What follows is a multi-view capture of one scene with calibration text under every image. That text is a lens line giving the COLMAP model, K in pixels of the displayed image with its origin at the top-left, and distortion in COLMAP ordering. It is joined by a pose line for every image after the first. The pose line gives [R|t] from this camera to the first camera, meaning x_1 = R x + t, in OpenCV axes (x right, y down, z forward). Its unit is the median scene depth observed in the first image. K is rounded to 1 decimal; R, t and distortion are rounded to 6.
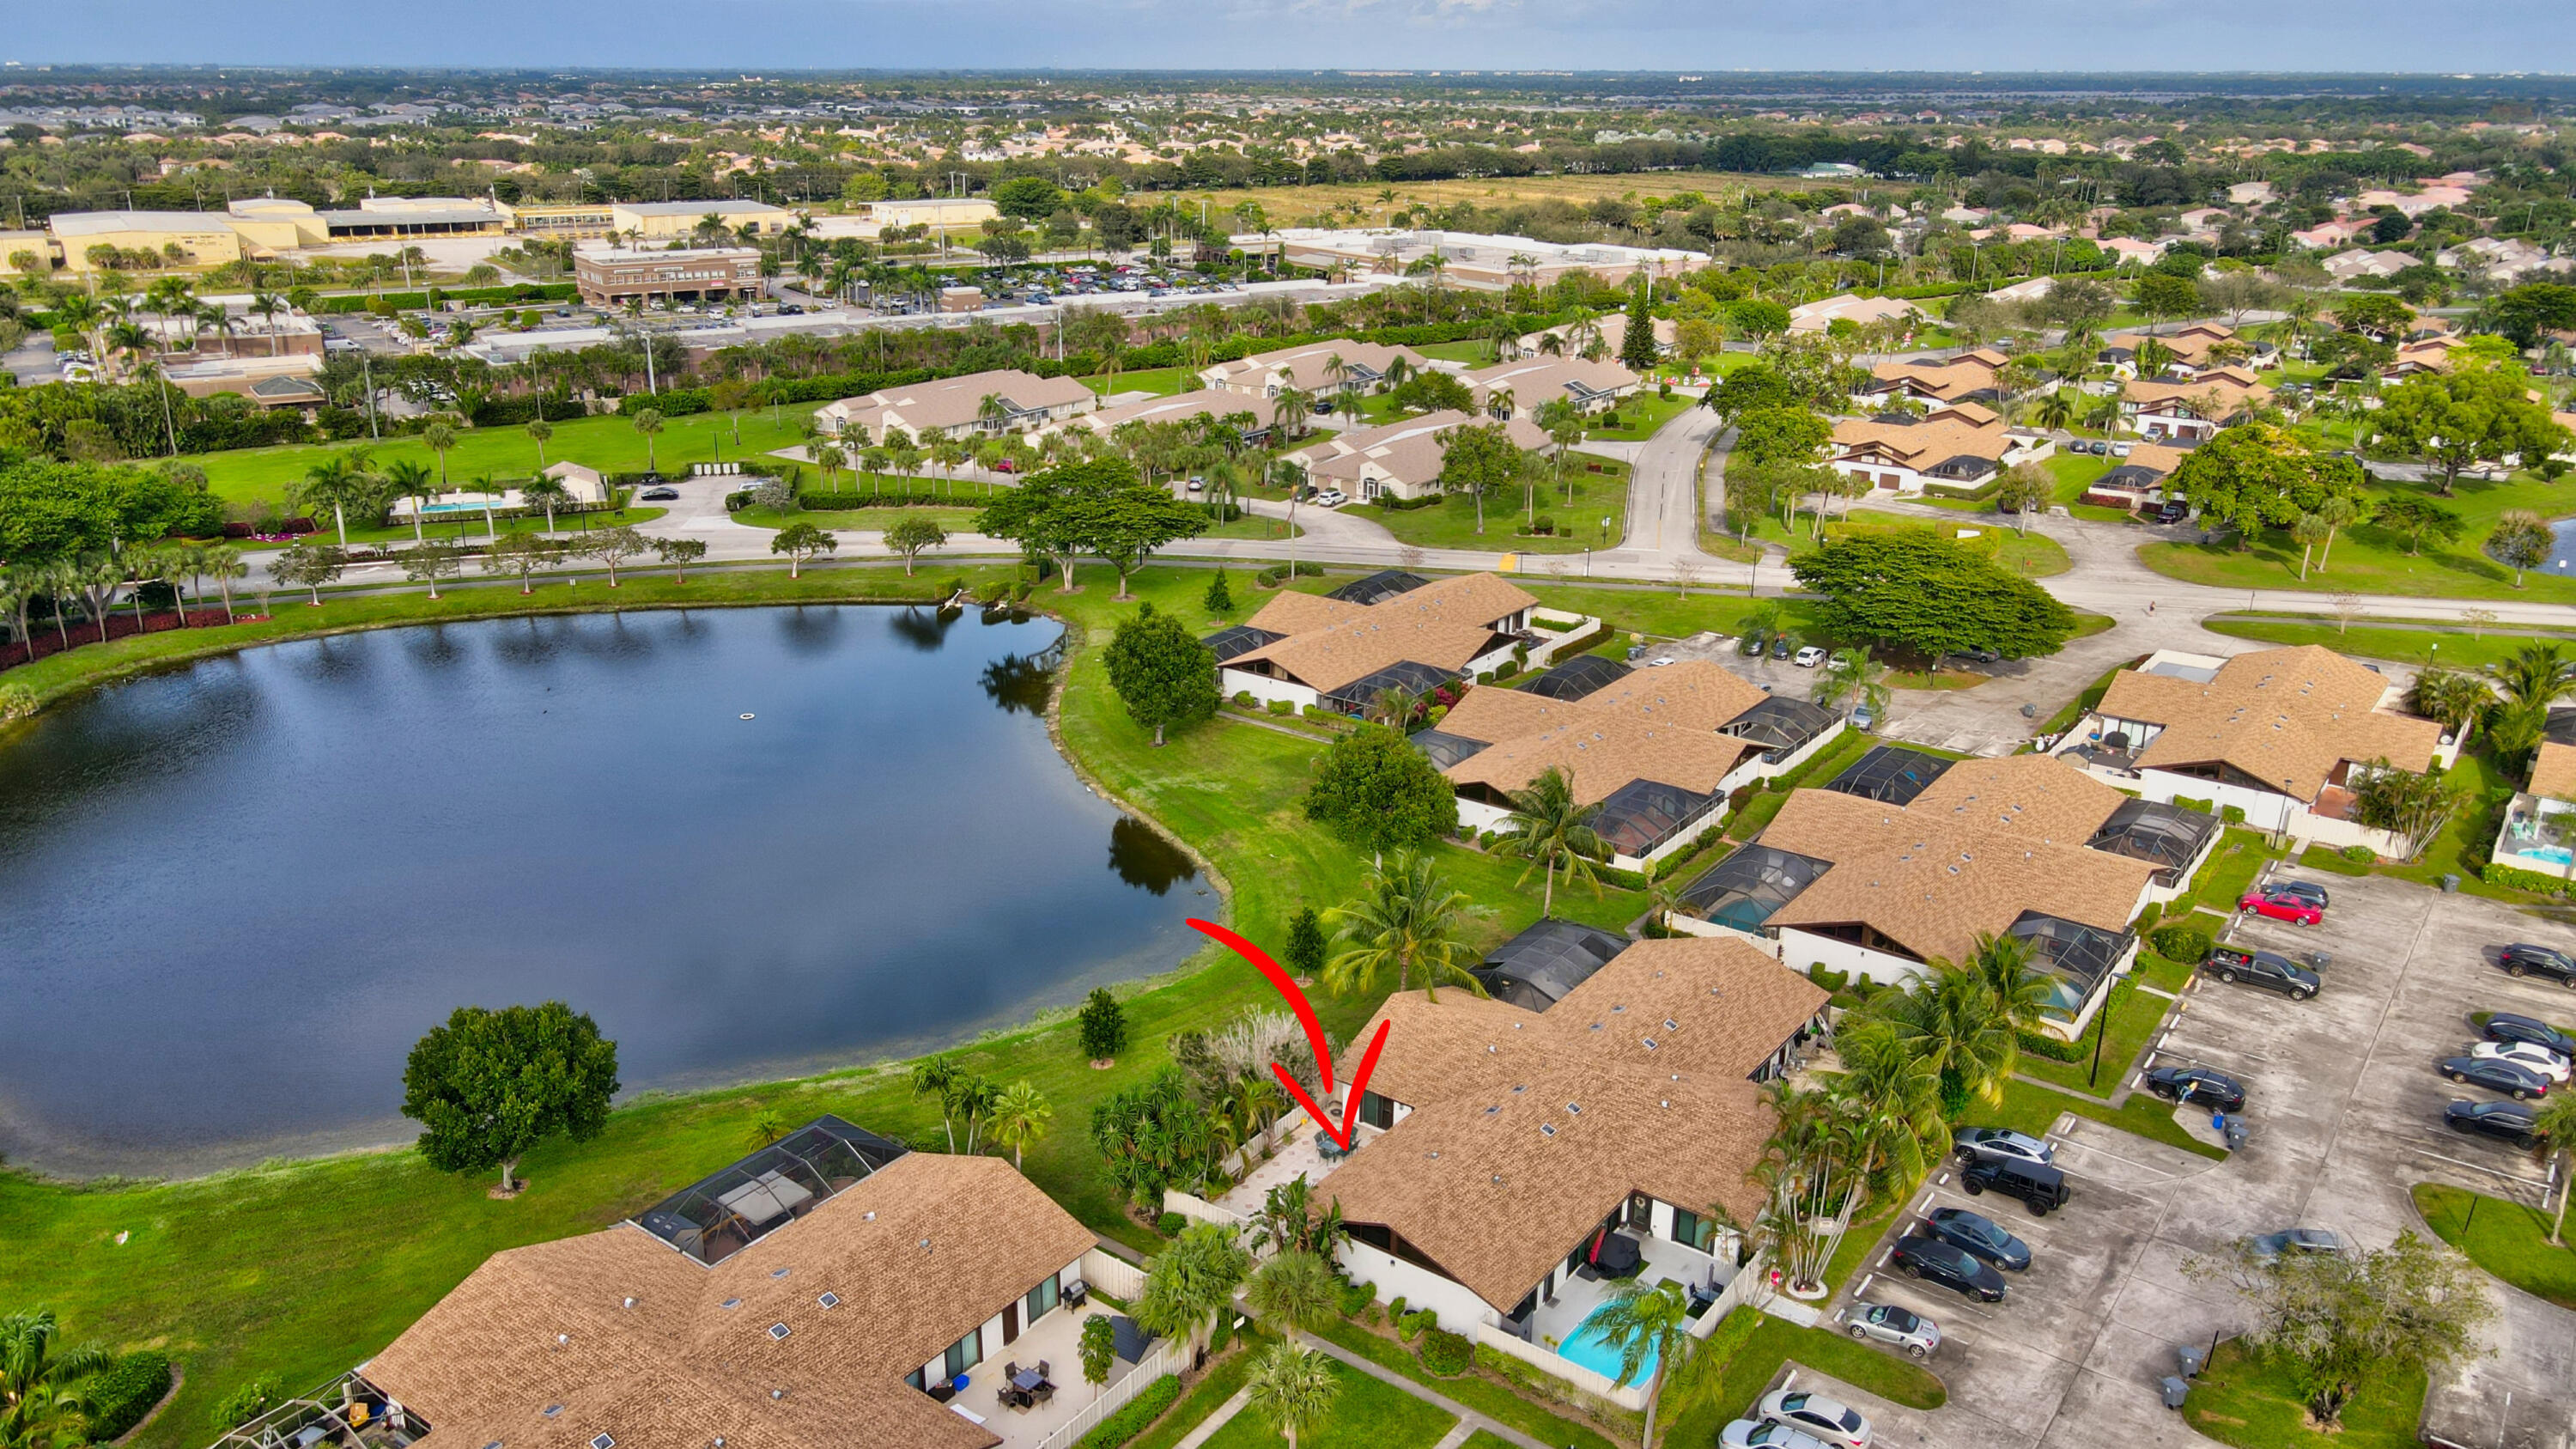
lens RADIAL K [[1922.8, 0, 1256.8], [0, 1922.8, 725.3], [0, 0, 1]] dist [-0.021861, -0.001536]
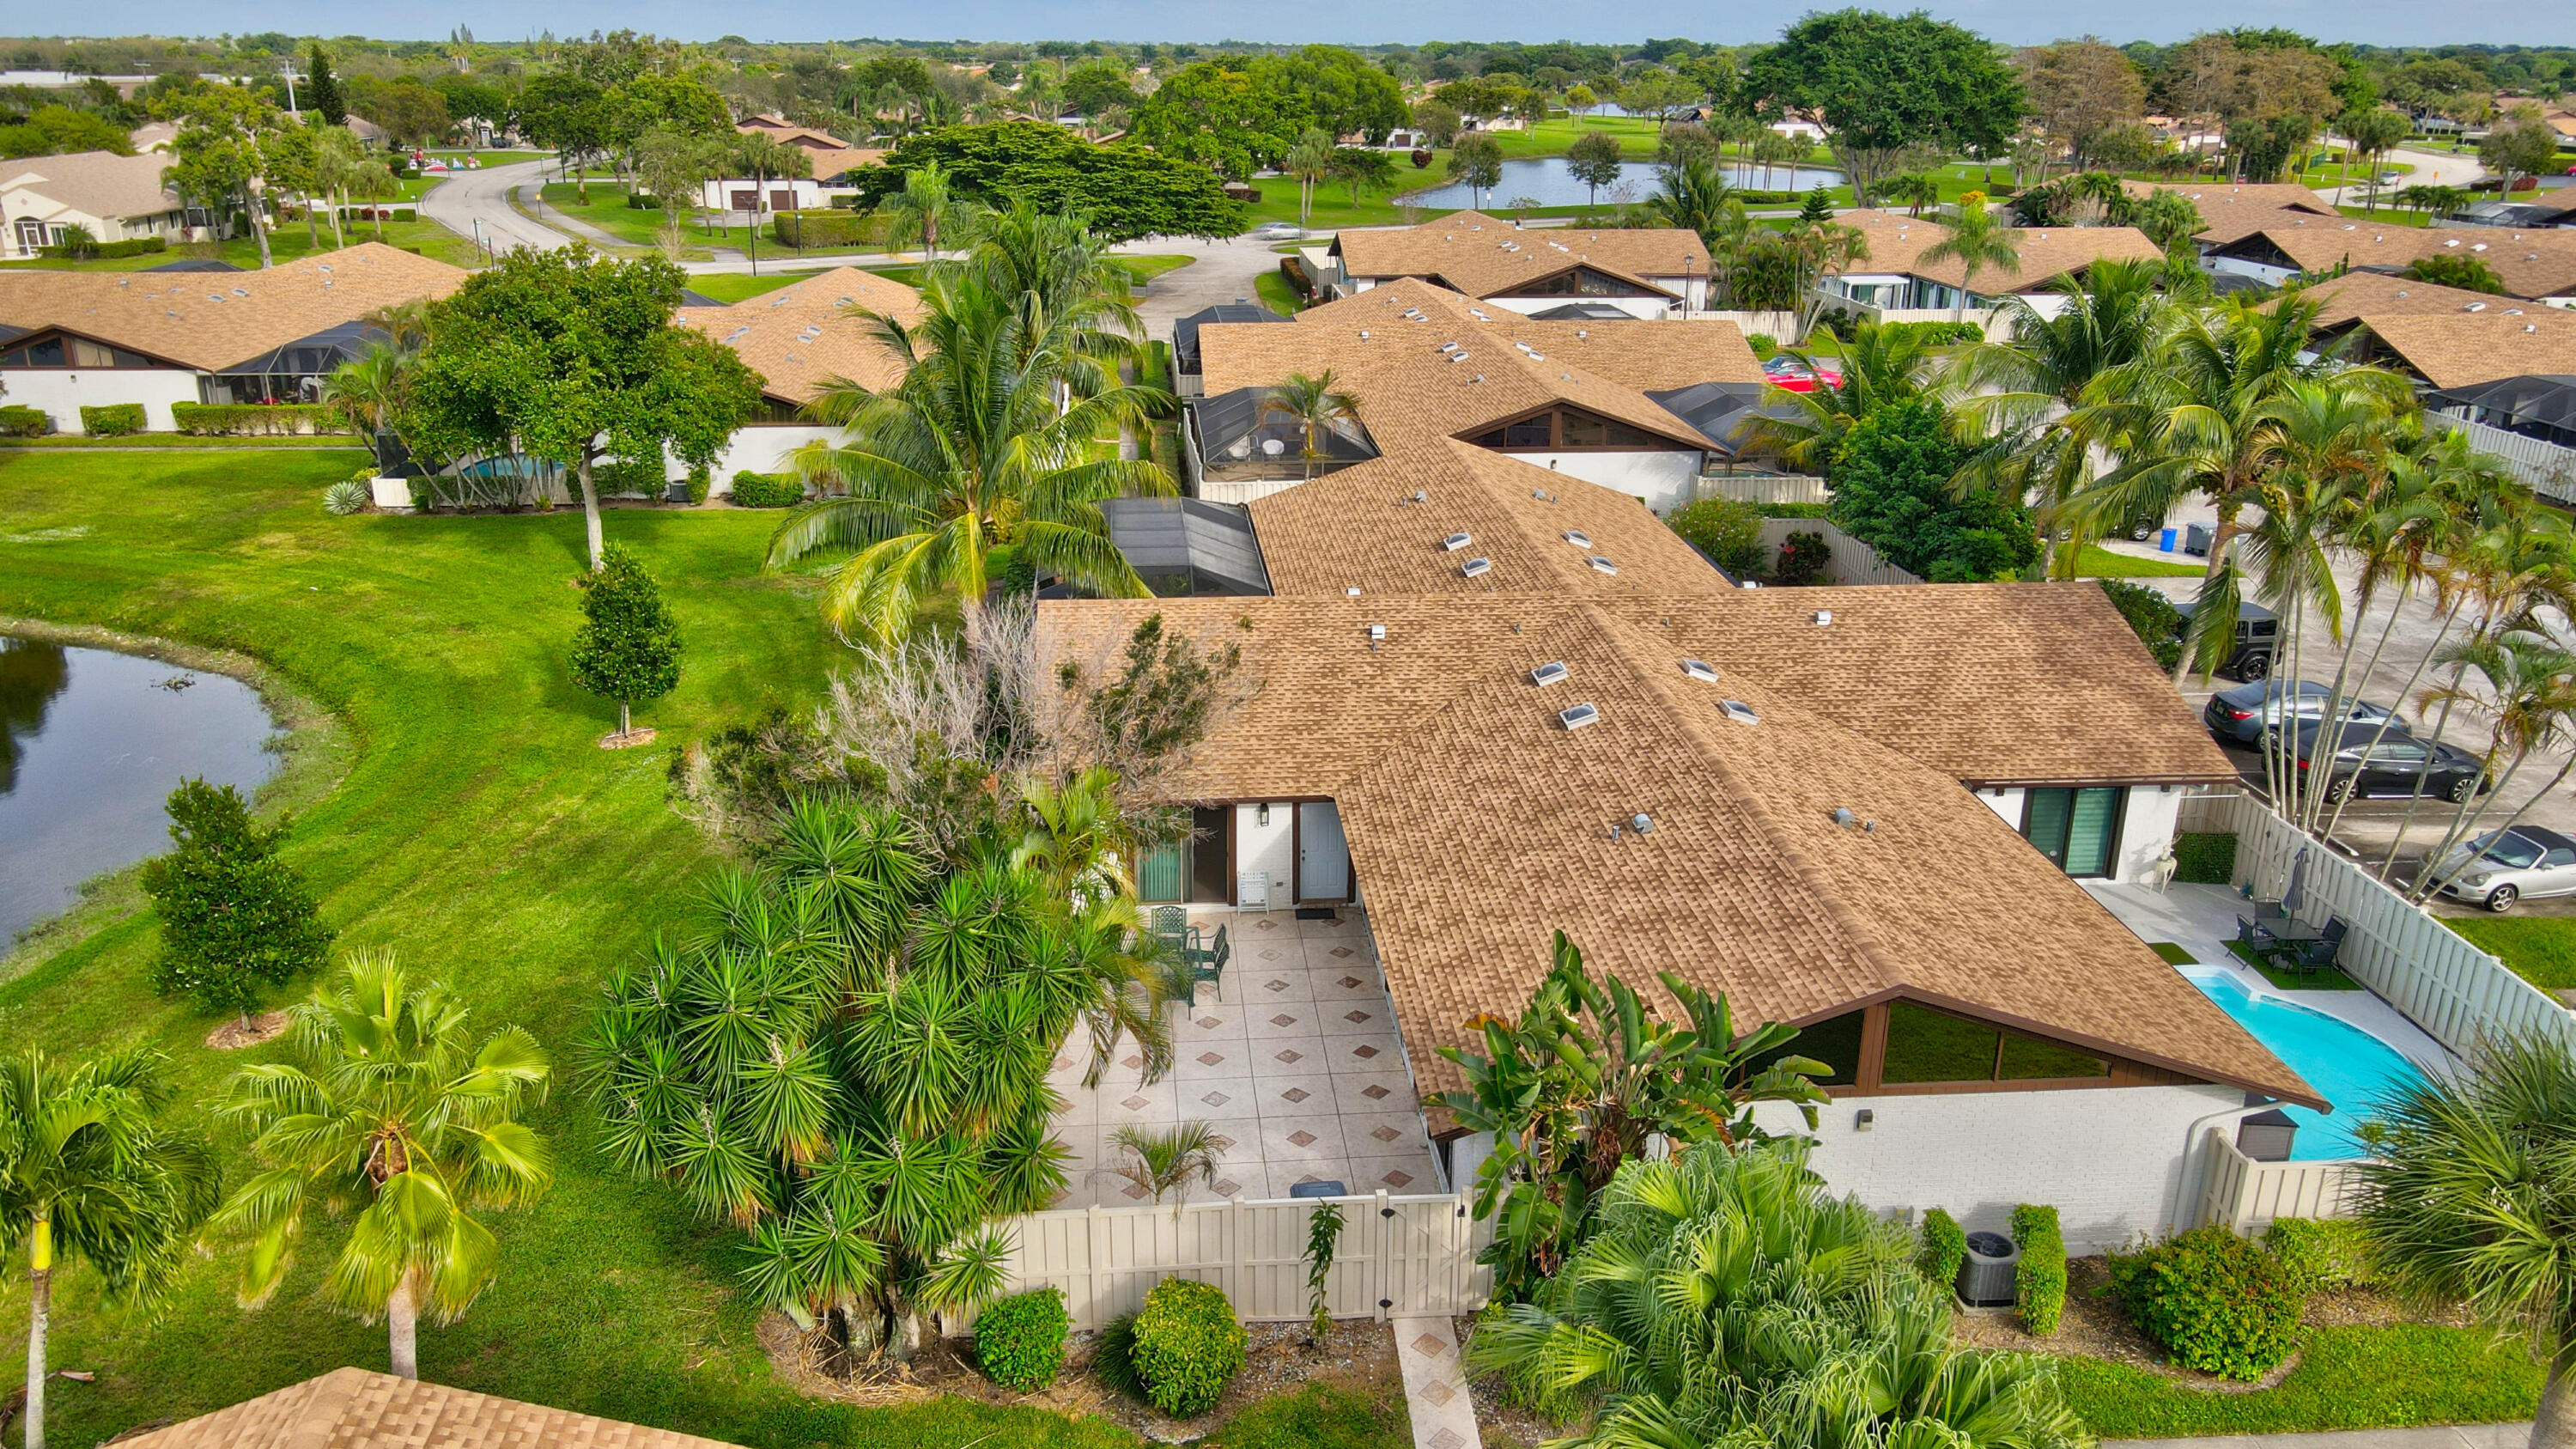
lens RADIAL K [[1885.7, 0, 1284.3], [0, 1885.7, 713.8], [0, 0, 1]] dist [0.023366, -0.000693]
pose [[0.742914, -0.219590, 0.632344, -0.083012], [0.213910, 0.973009, 0.086577, 0.078610], [-0.634288, 0.070945, 0.769834, 0.379614]]
